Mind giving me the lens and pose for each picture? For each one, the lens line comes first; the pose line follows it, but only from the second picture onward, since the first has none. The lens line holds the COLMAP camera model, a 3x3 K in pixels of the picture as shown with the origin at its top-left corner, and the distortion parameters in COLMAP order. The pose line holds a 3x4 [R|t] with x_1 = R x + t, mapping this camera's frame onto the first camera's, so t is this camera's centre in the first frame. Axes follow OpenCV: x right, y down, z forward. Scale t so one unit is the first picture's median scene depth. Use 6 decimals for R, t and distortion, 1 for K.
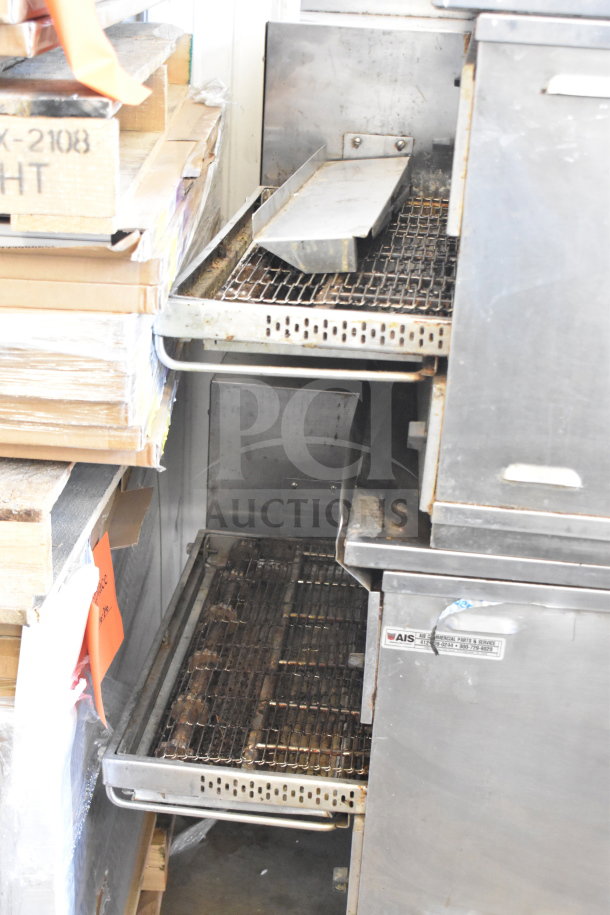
lens RADIAL K [[1325.9, 0, 305.0], [0, 1325.9, 457.5], [0, 0, 1]] dist [0.019727, -0.111845]
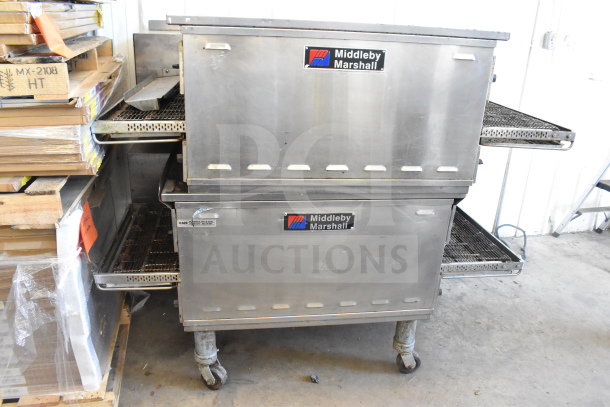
lens RADIAL K [[474.1, 0, 305.0], [0, 474.1, 203.5], [0, 0, 1]] dist [-0.060607, 0.001722]
pose [[0.976110, -0.095002, 0.195407, 0.142112], [0.090968, 0.995416, 0.029537, 0.083280], [-0.197317, -0.011055, 0.980277, -0.170124]]
